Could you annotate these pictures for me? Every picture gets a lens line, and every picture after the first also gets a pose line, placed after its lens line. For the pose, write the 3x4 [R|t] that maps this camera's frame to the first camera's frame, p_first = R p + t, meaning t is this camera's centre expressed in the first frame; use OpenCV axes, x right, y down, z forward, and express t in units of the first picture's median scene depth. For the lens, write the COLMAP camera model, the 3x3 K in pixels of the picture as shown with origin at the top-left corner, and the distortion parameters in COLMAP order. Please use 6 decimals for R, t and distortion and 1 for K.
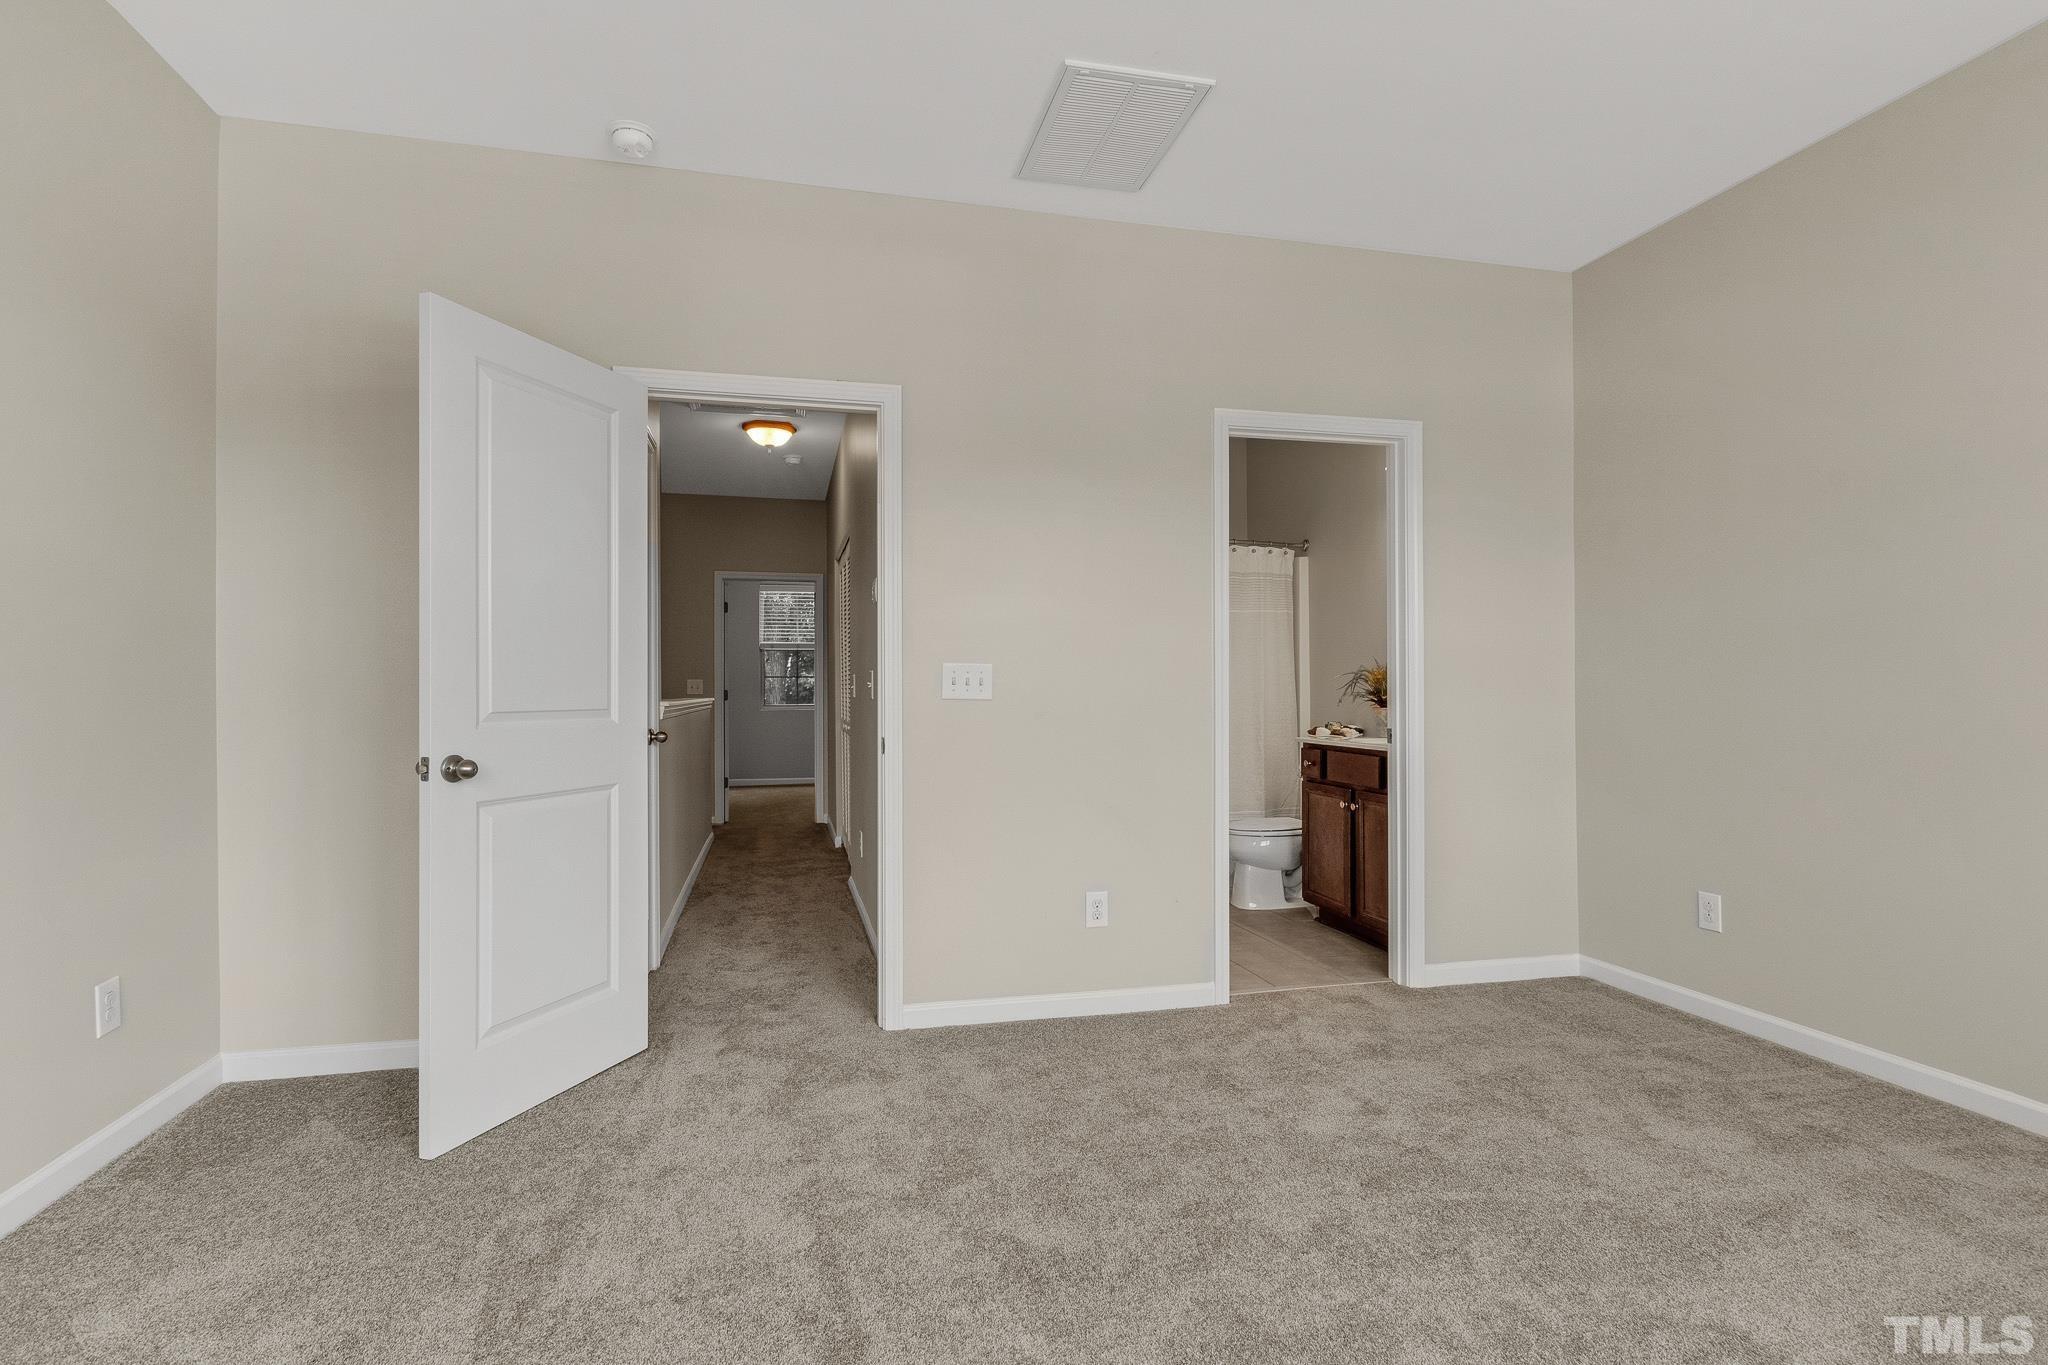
lens RADIAL K [[979.1, 0, 1011.0], [0, 979.1, 680.7], [0, 0, 1]] dist [-0.001881, -0.002112]
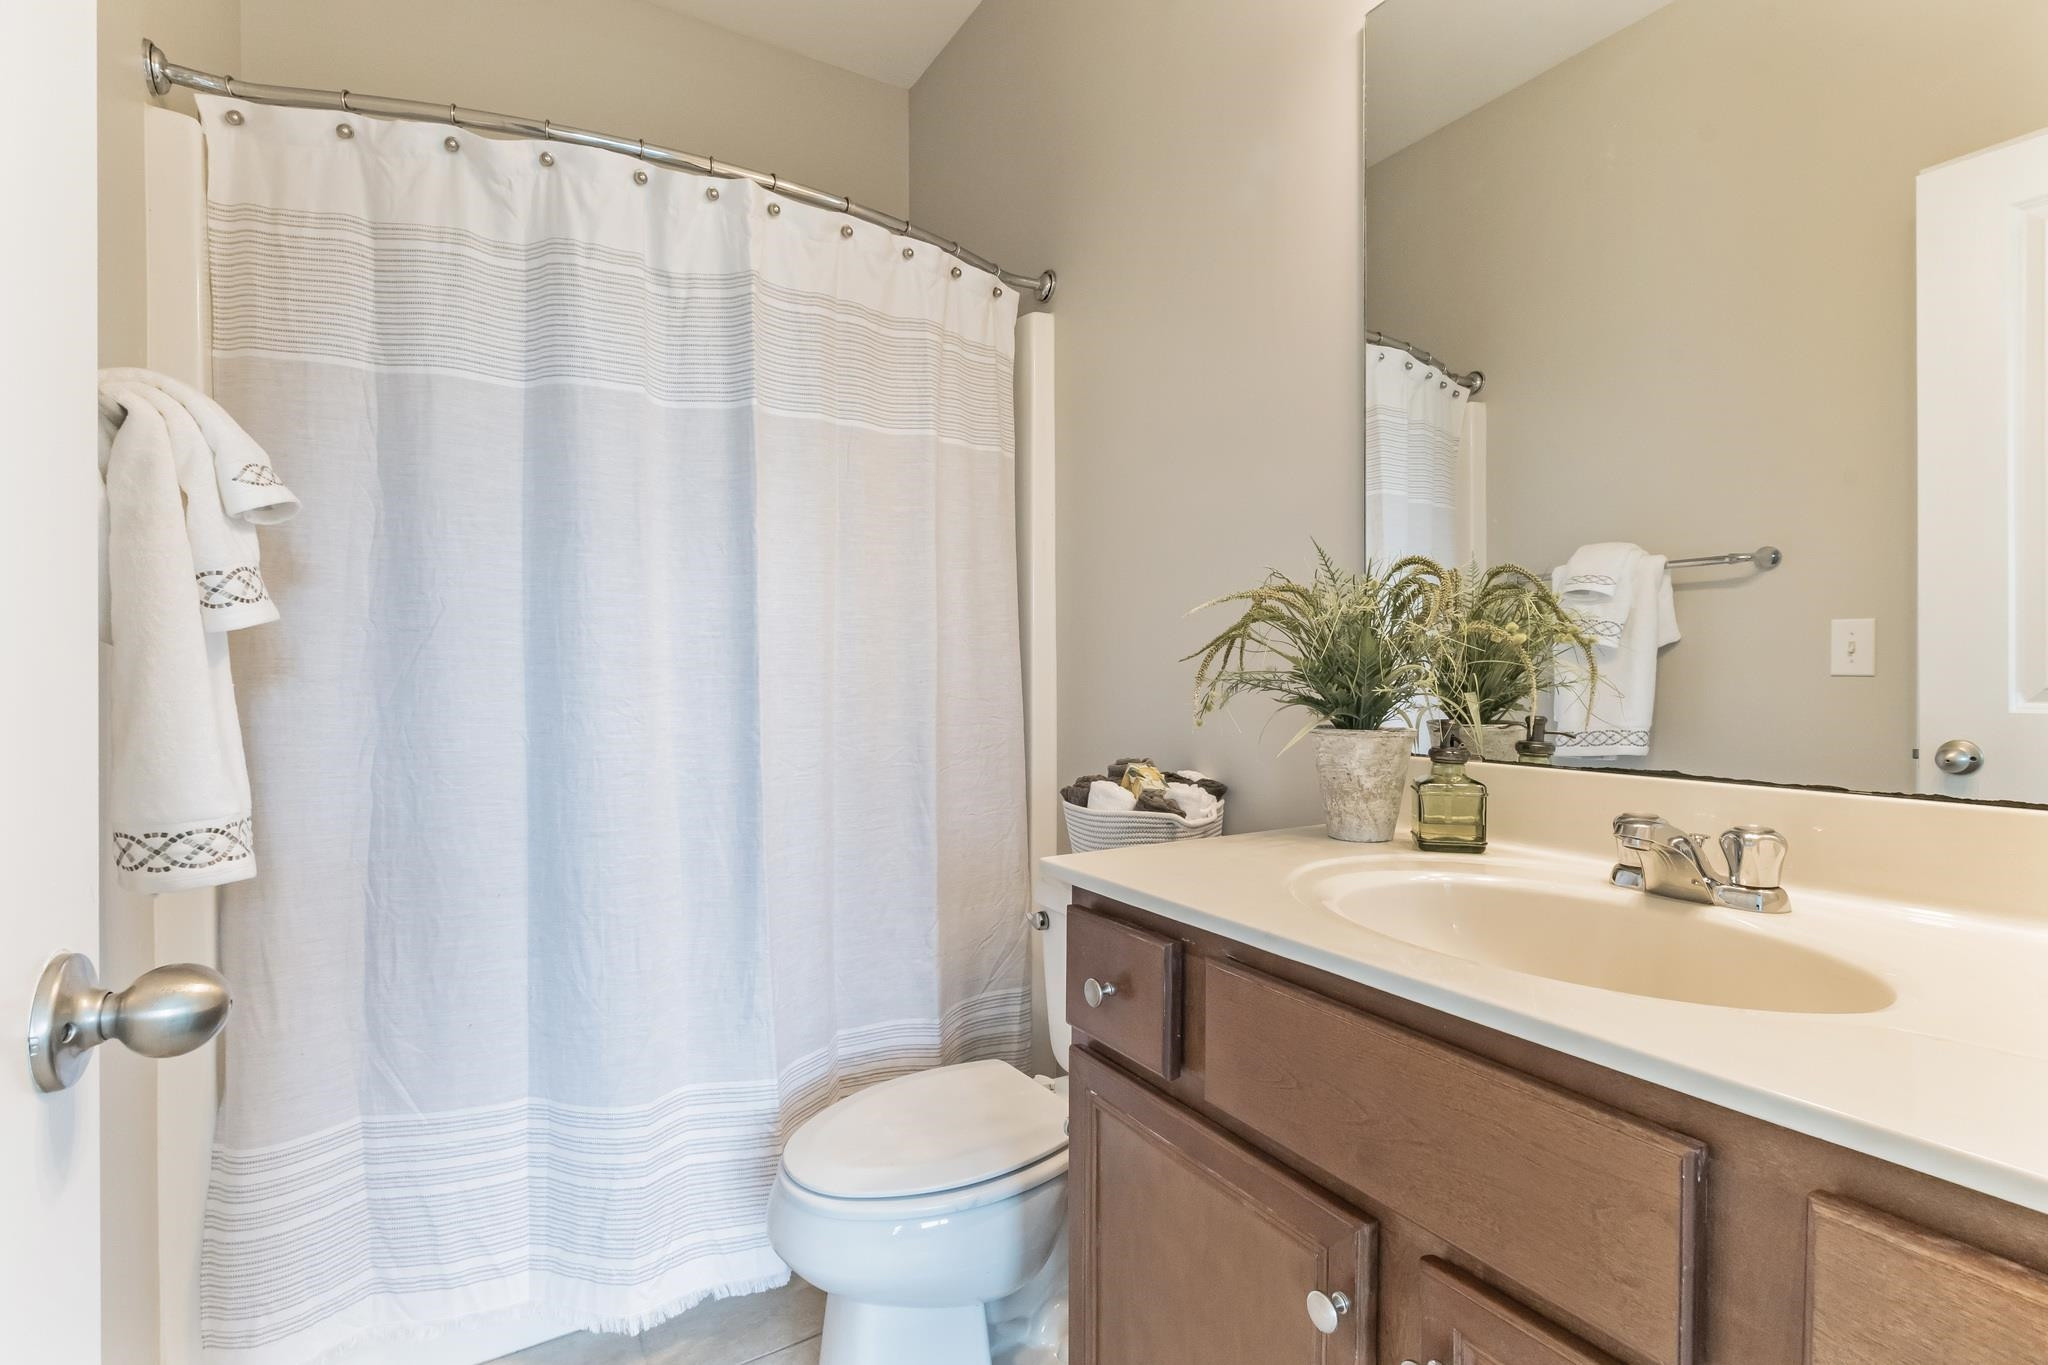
lens RADIAL K [[958.4, 0, 1017.4], [0, 958.4, 684.6], [0, 0, 1]] dist [-0.001444, -0.001326]
pose [[0.952629, -0.000235, 0.304135, 0.319419], [-0.006036, 0.999788, 0.019680, 0.016213], [-0.304076, -0.020583, 0.952425, 1.166293]]
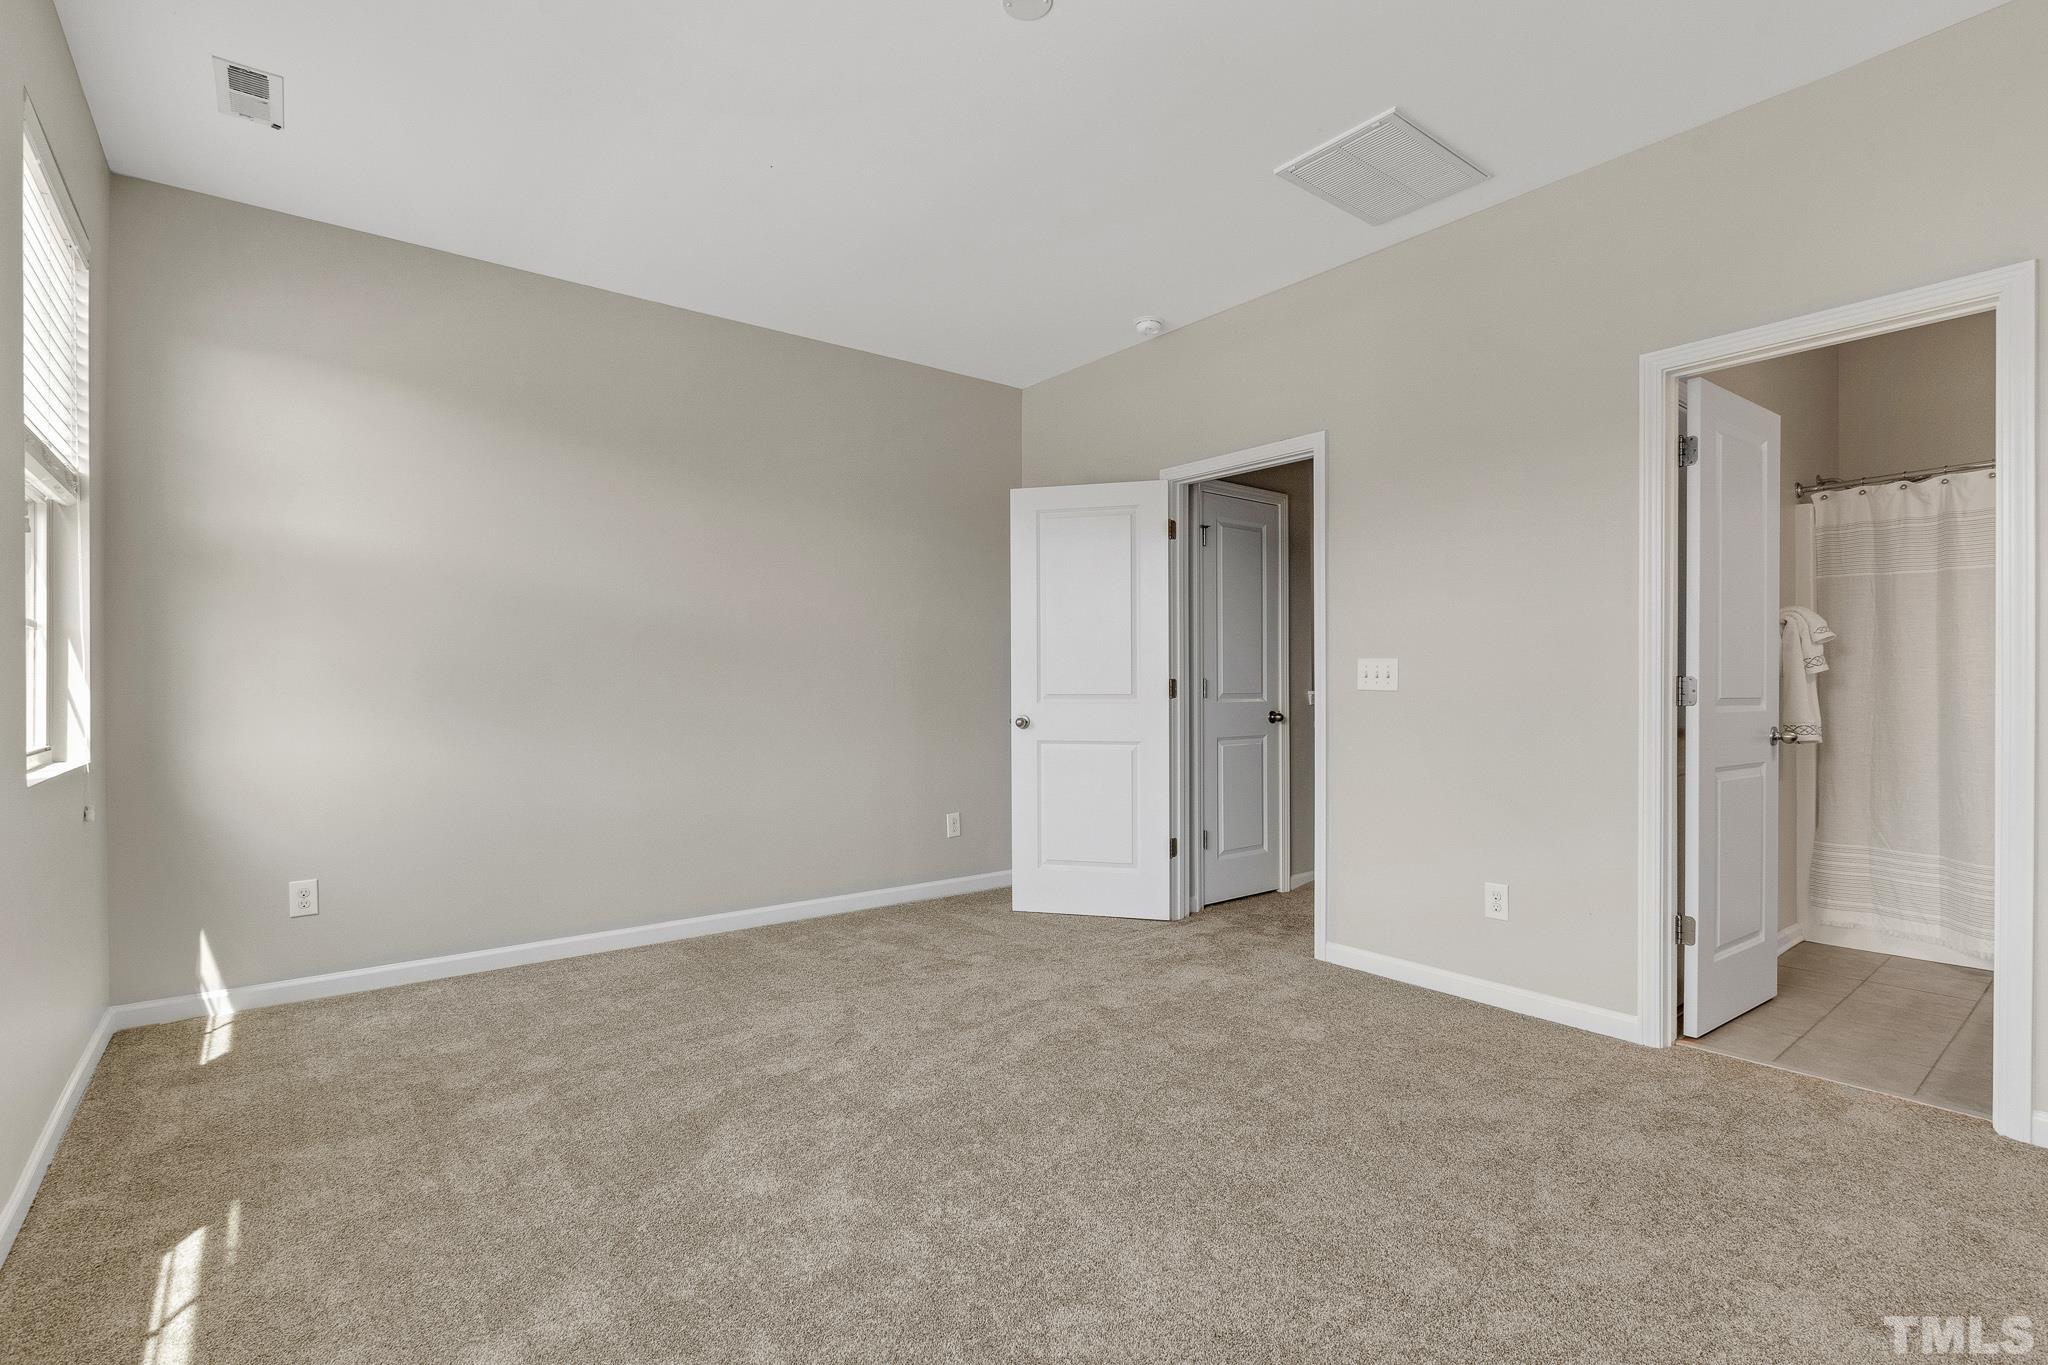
lens RADIAL K [[958.4, 0, 1017.4], [0, 958.4, 684.6], [0, 0, 1]] dist [-0.001444, -0.001326]
pose [[0.421592, 0.001394, -0.906784, 0.825443], [0.011723, 0.999907, 0.006988, -0.000646], [0.906710, -0.013577, 0.421537, 0.157324]]
